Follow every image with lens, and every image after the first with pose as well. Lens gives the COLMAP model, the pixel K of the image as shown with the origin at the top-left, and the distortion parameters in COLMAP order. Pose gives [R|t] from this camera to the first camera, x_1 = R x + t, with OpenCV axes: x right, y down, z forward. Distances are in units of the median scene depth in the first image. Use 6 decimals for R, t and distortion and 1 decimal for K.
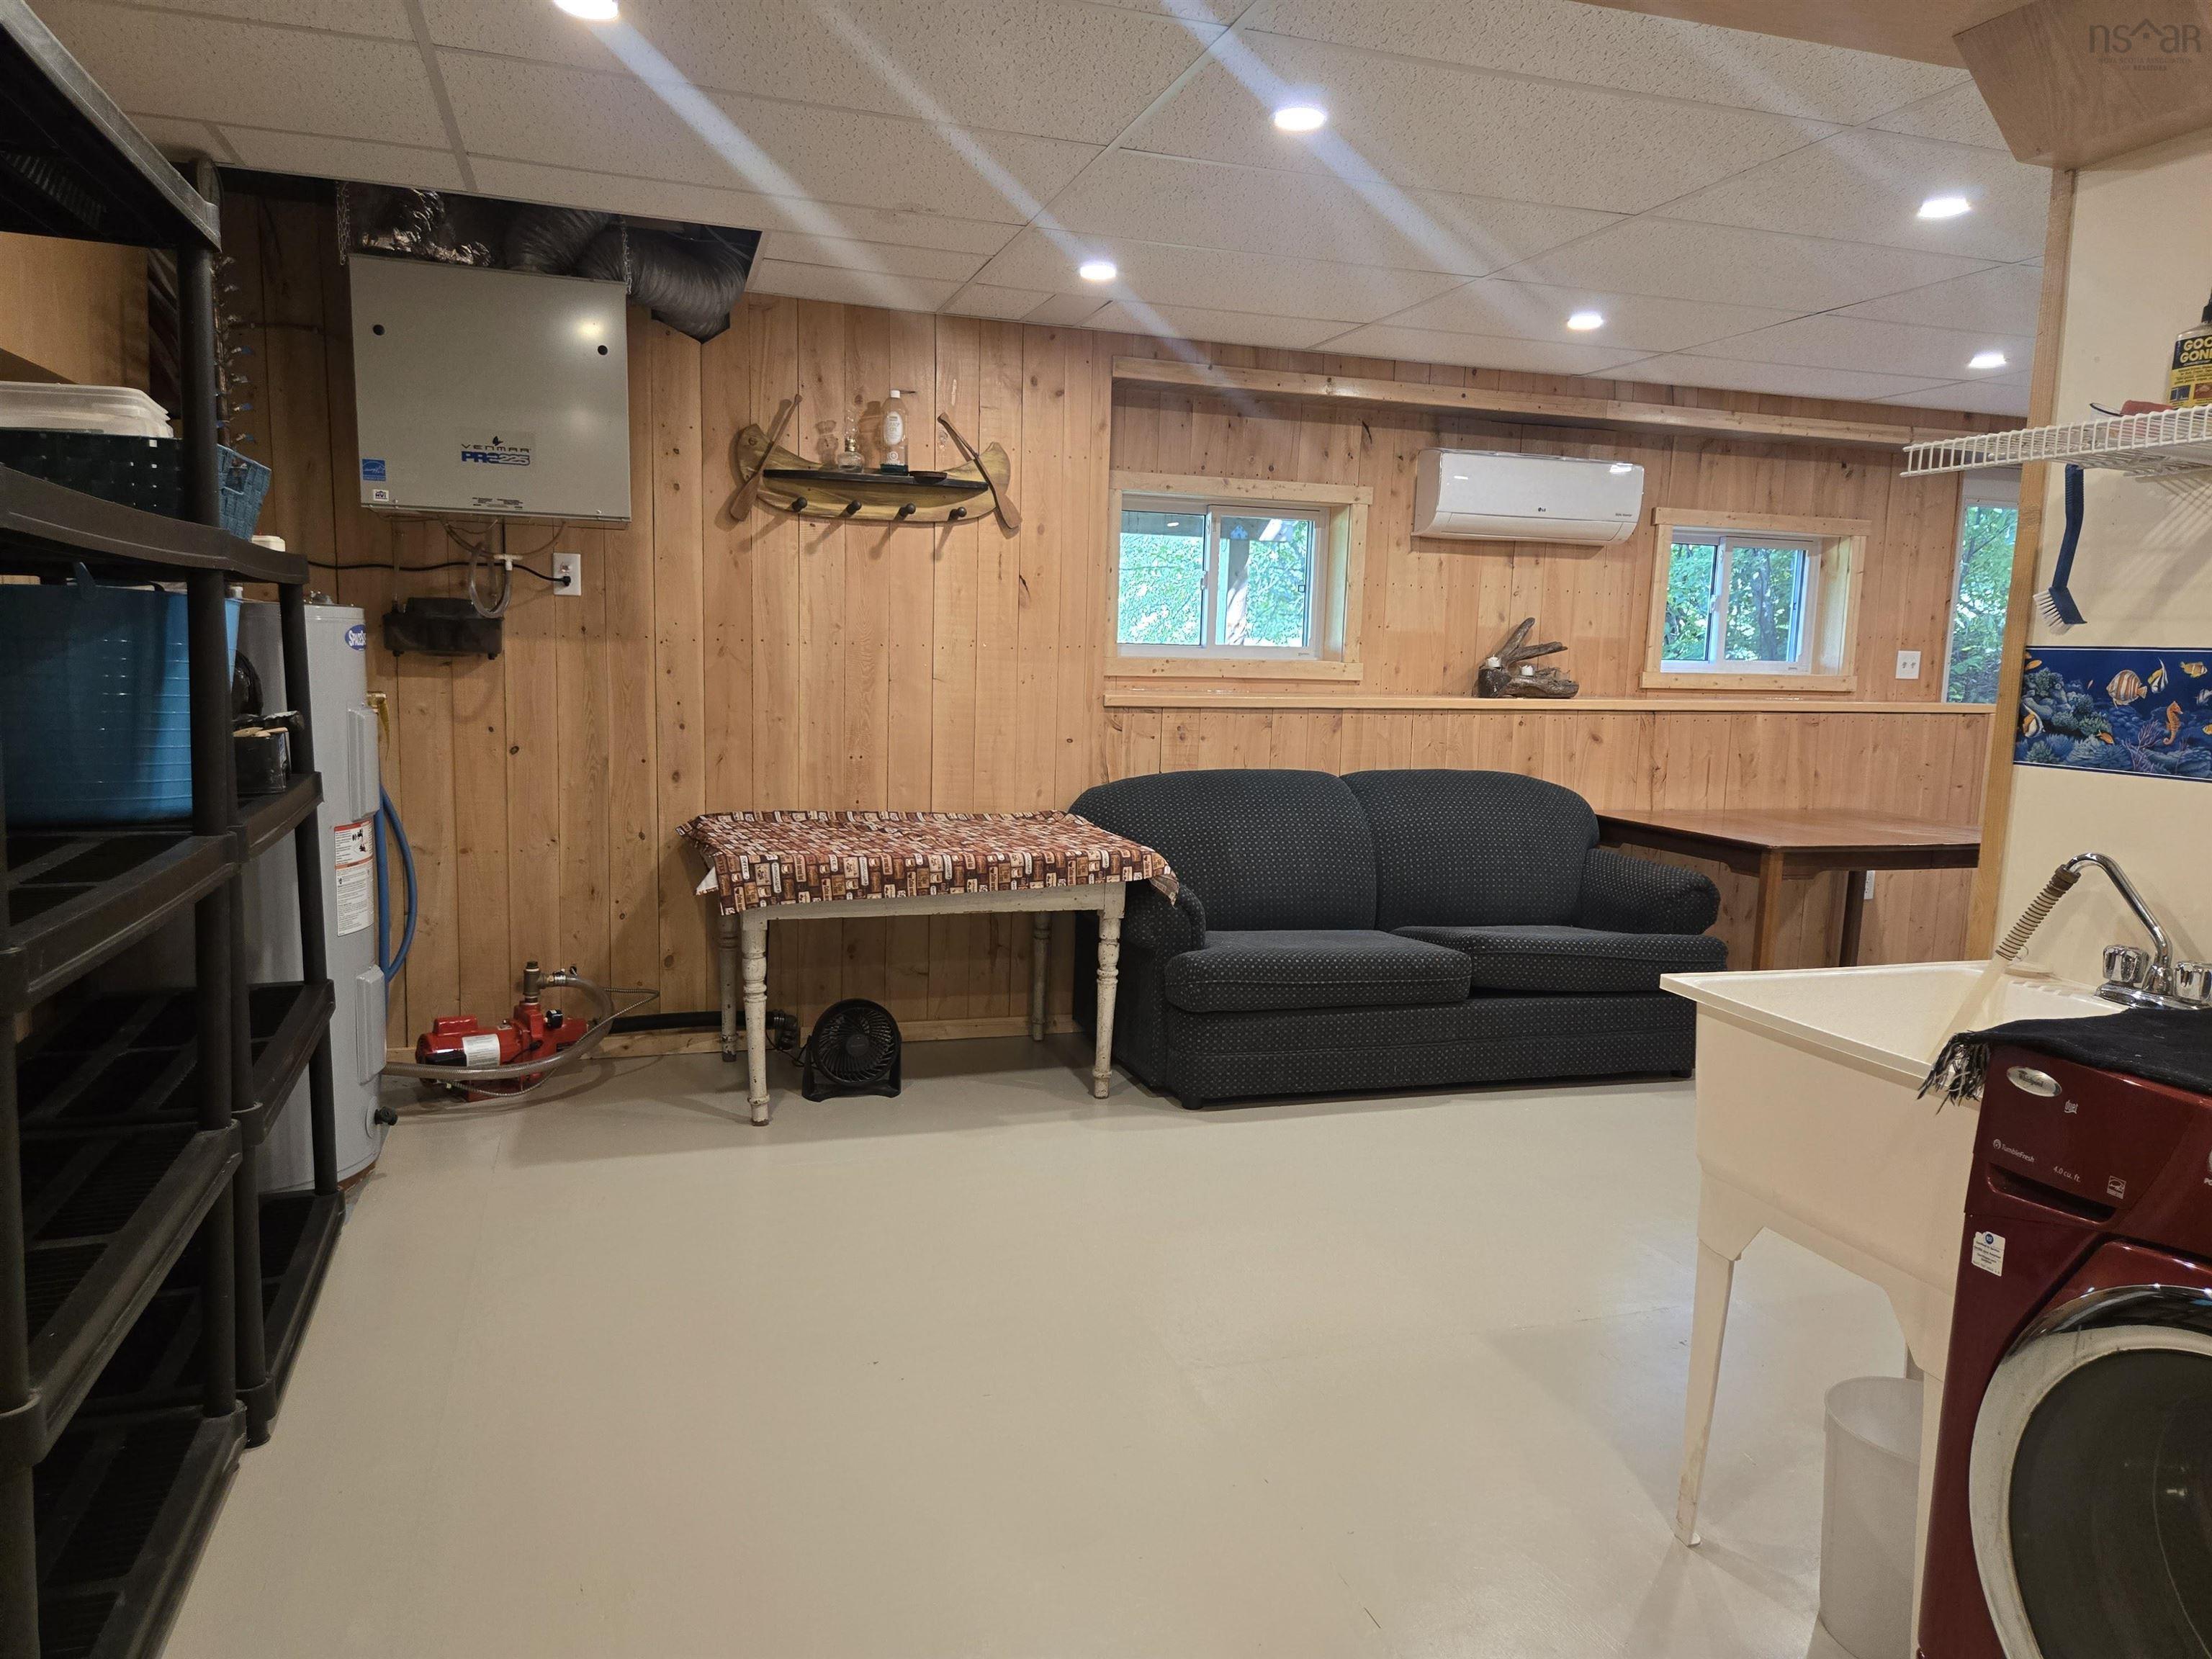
lens RADIAL K [[1475.2, 0, 1105.3], [0, 1475.2, 838.0], [0, 0, 1]] dist [0.053718, -0.044325]
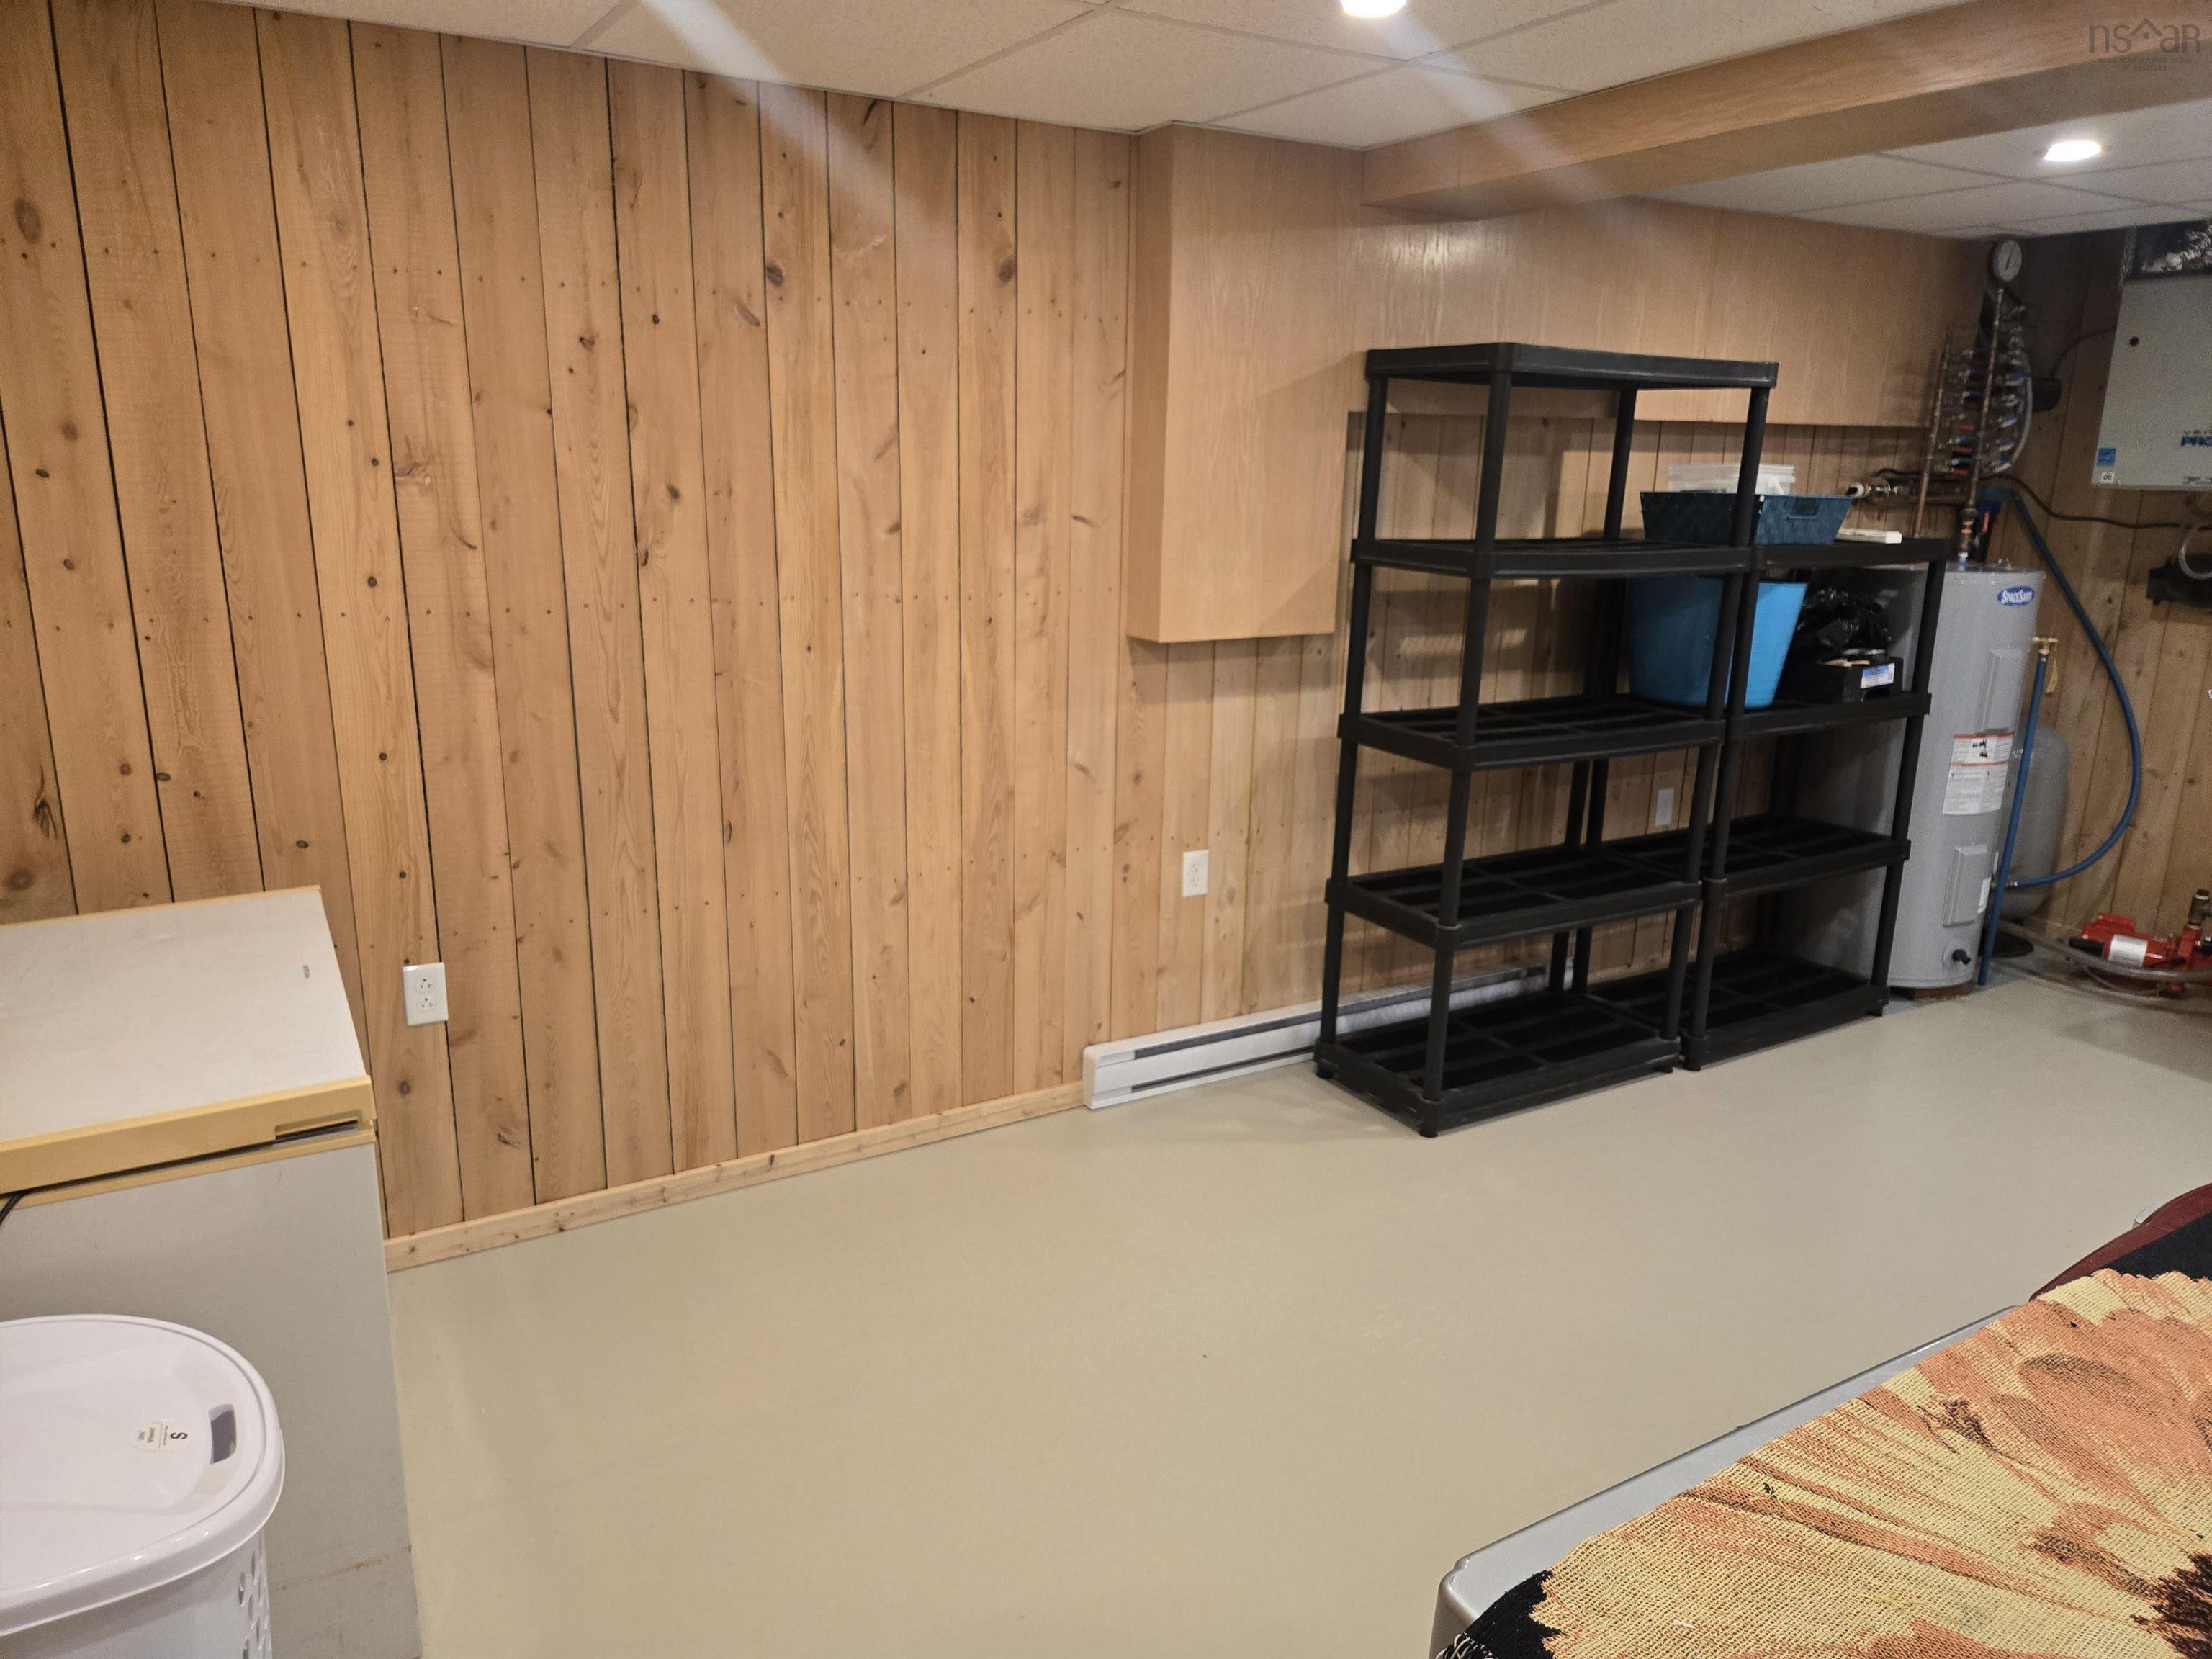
lens RADIAL K [[1475.2, 0, 1103.8], [0, 1475.2, 828.6], [0, 0, 1]] dist [0.053718, -0.044325]
pose [[0.215778, 0.214419, -0.952609, 0.565969], [-0.140693, 0.972239, 0.186968, -0.062518], [0.966253, 0.093682, 0.239955, -0.066080]]
